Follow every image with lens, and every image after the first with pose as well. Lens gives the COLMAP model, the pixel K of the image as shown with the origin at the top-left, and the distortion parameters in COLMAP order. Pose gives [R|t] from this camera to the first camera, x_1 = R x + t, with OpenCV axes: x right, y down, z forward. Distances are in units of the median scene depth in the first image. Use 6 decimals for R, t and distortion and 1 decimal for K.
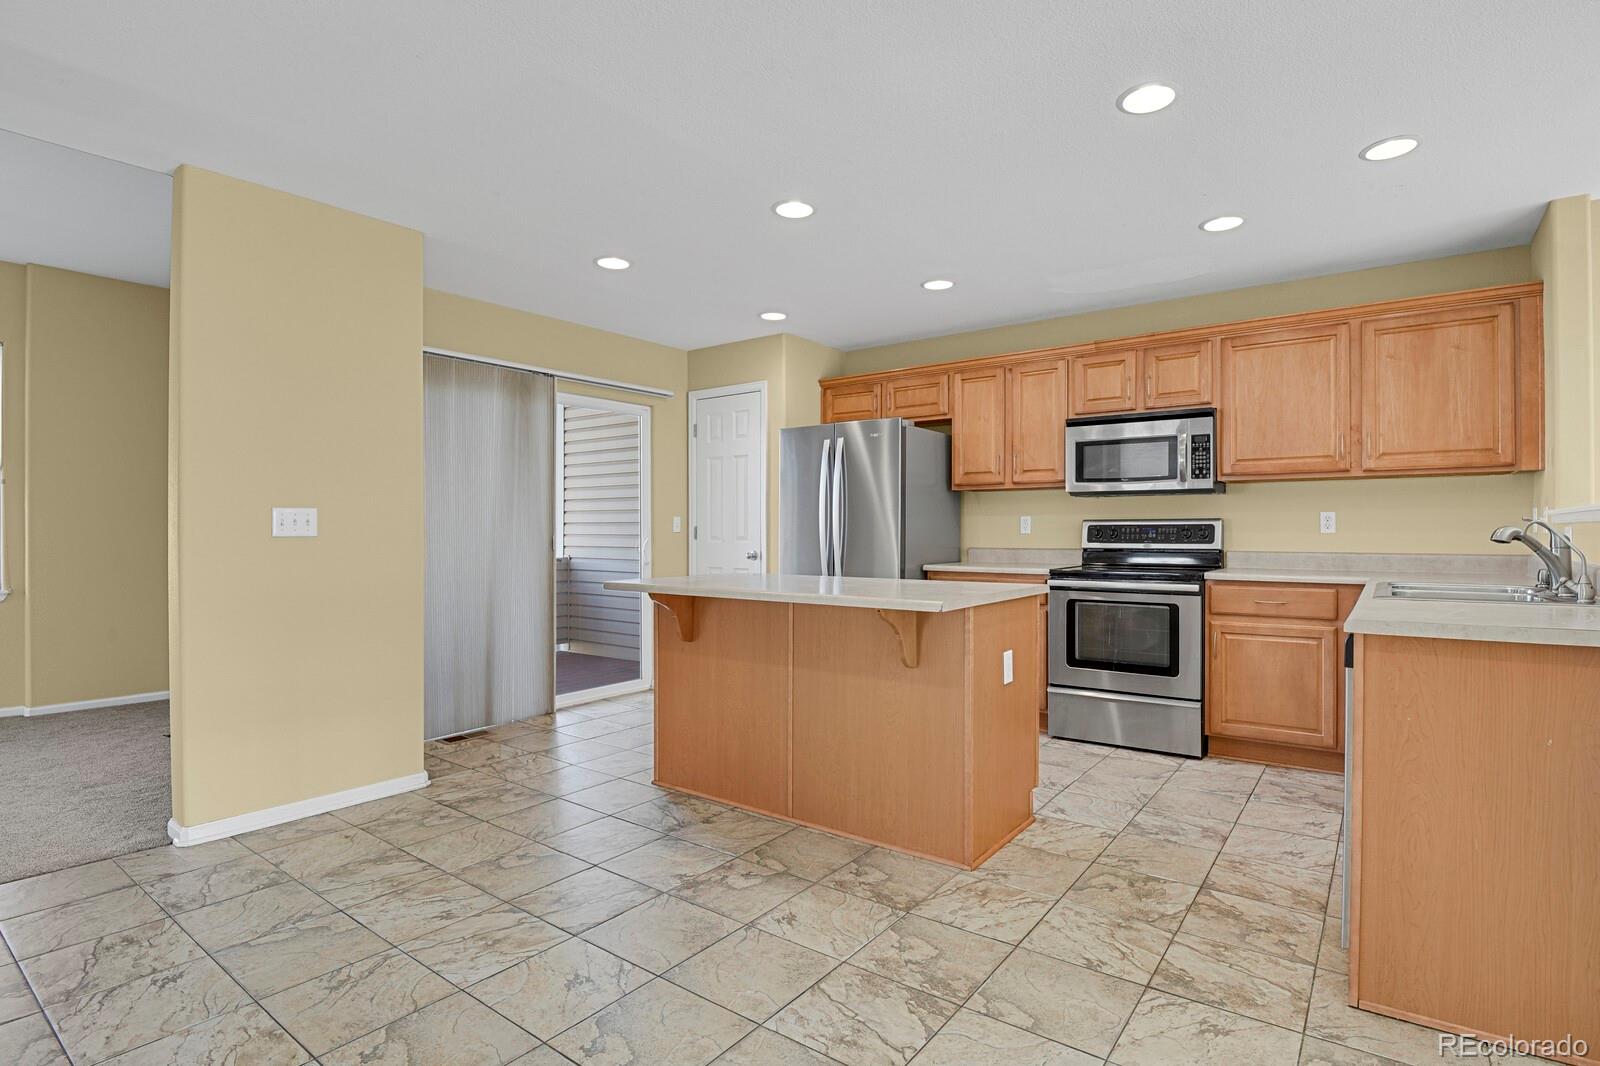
lens RADIAL K [[779.2, 0, 807.5], [0, 779.2, 537.1], [0, 0, 1]] dist [-0.025871, -0.001319]
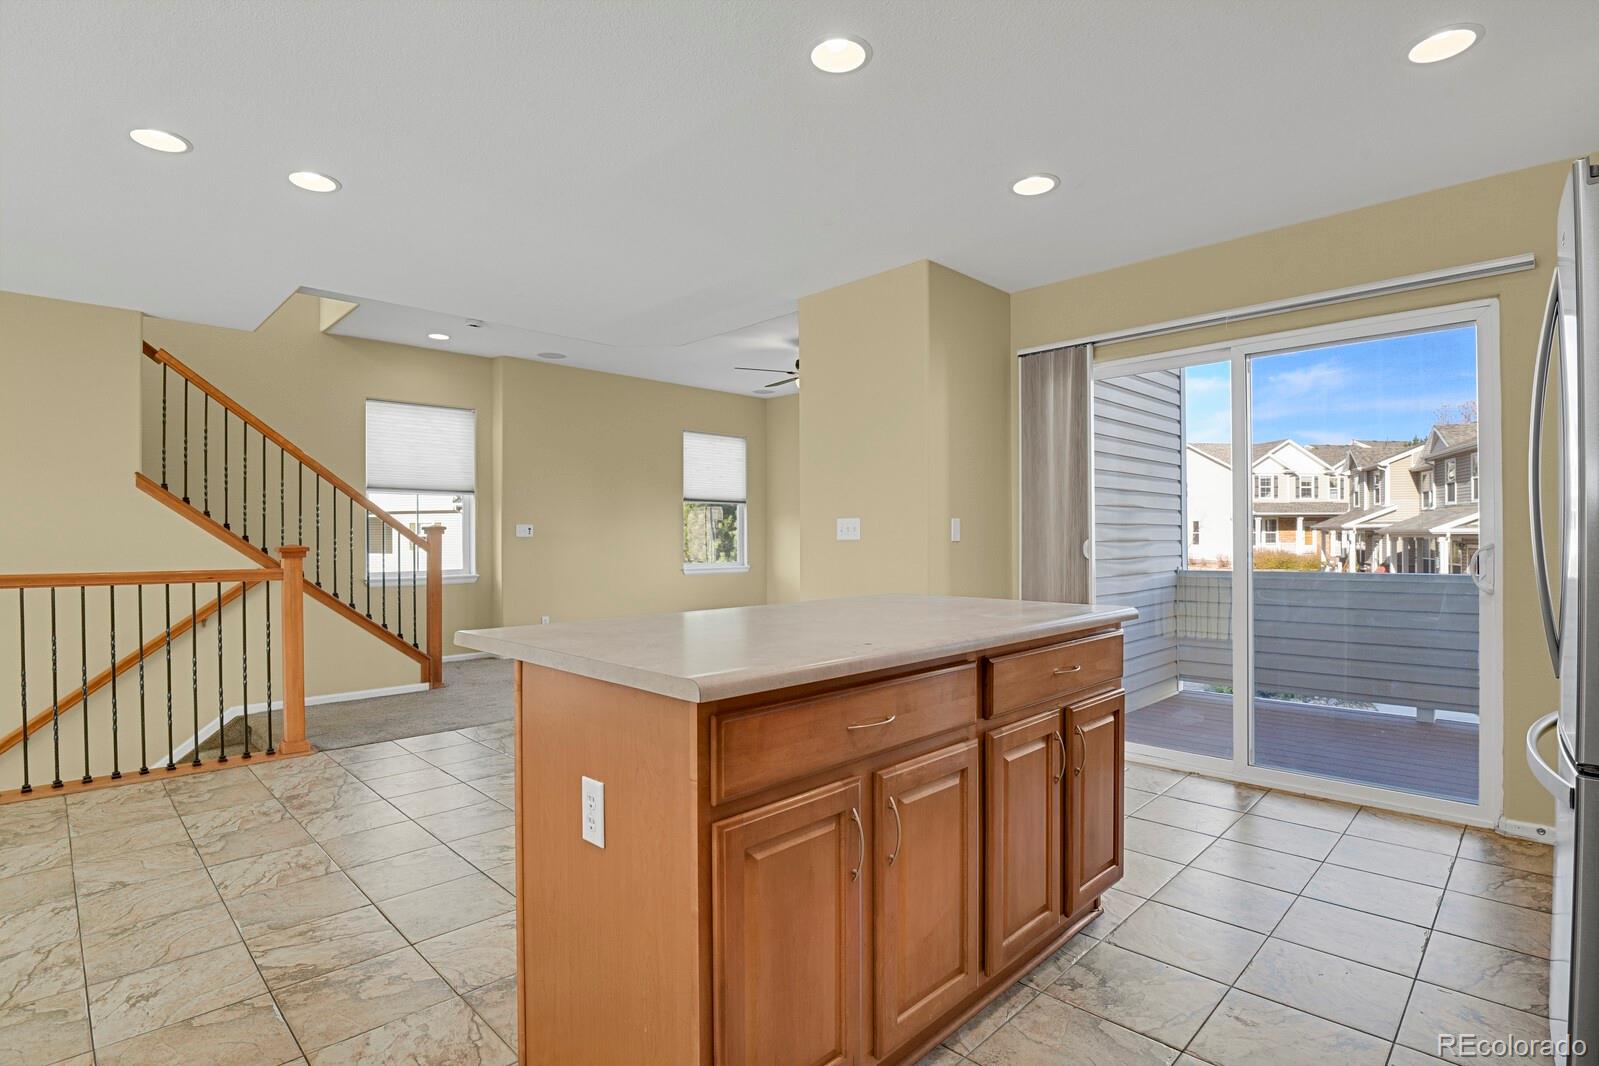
lens RADIAL K [[778.7, 0, 804.6], [0, 778.7, 538.9], [0, 0, 1]] dist [-0.025871, -0.001319]
pose [[-0.134016, 0.001008, -0.990979, 0.656977], [0.005145, 0.999987, 0.000322, -0.002869], [0.990966, -0.005055, -0.134019, 1.085116]]
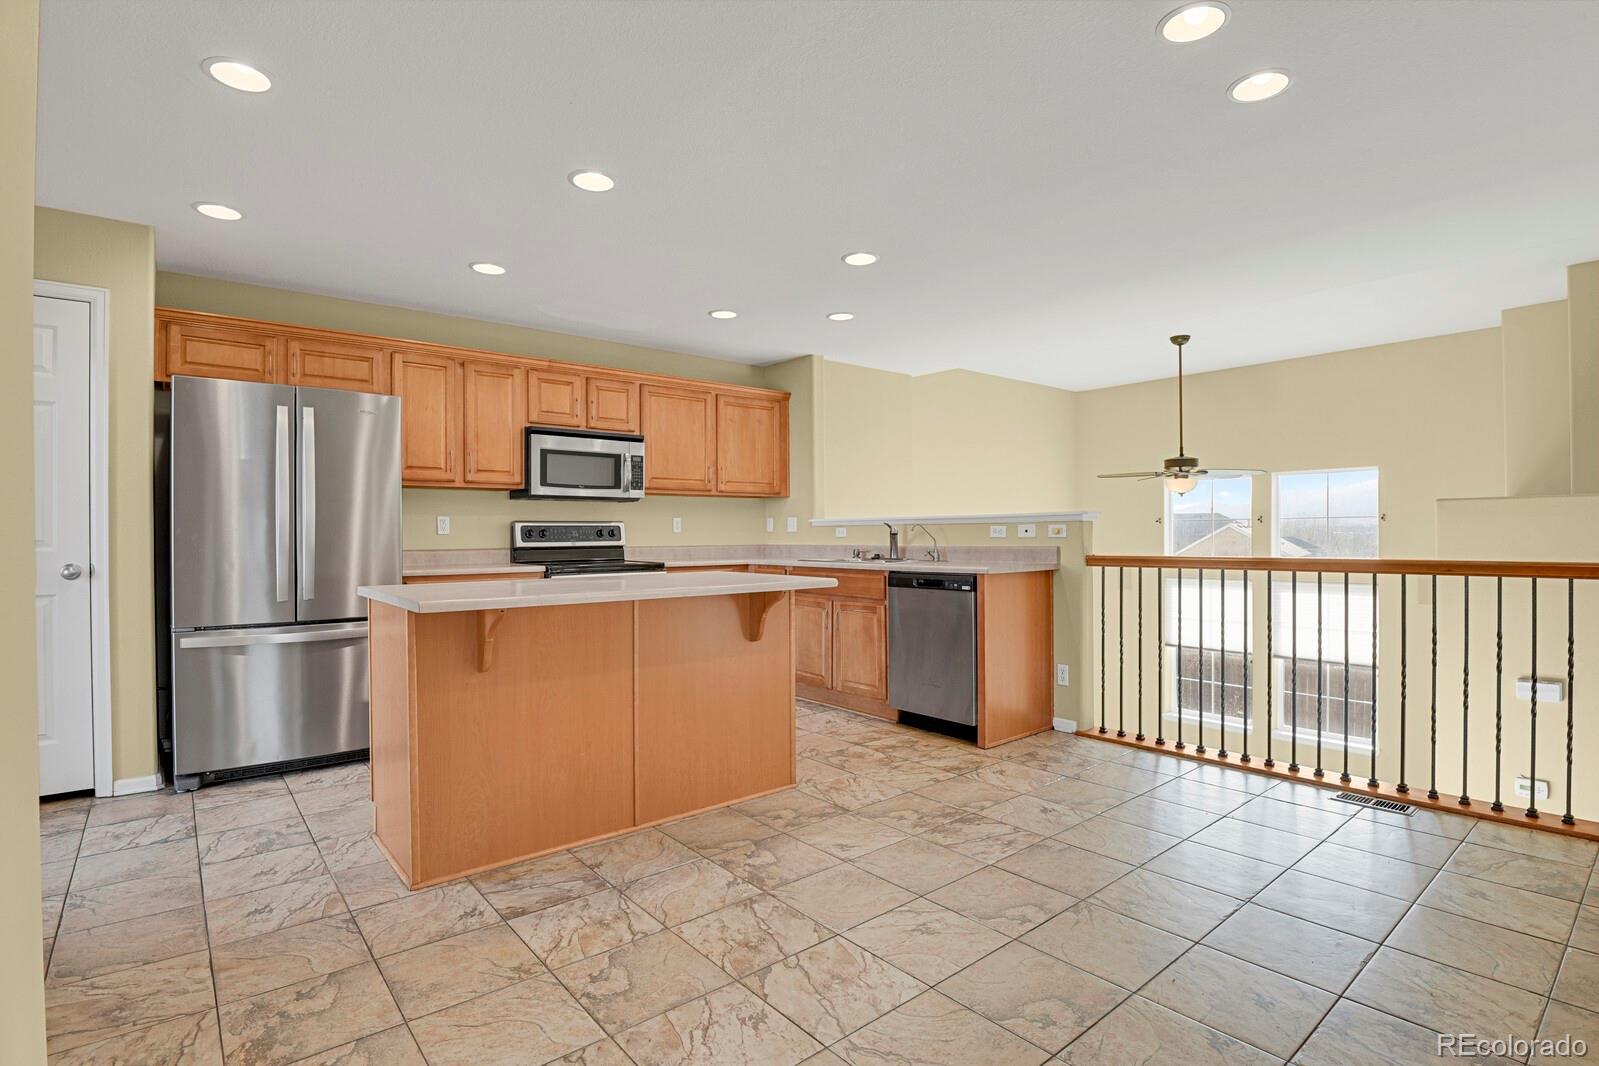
lens RADIAL K [[778.7, 0, 793.1], [0, 778.7, 535.9], [0, 0, 1]] dist [-0.025871, -0.001319]
pose [[0.247437, -0.002861, 0.968900, -0.877009], [0.012105, 0.999927, -0.000139, 0.005157], [-0.968828, 0.011763, 0.247454, 0.556364]]
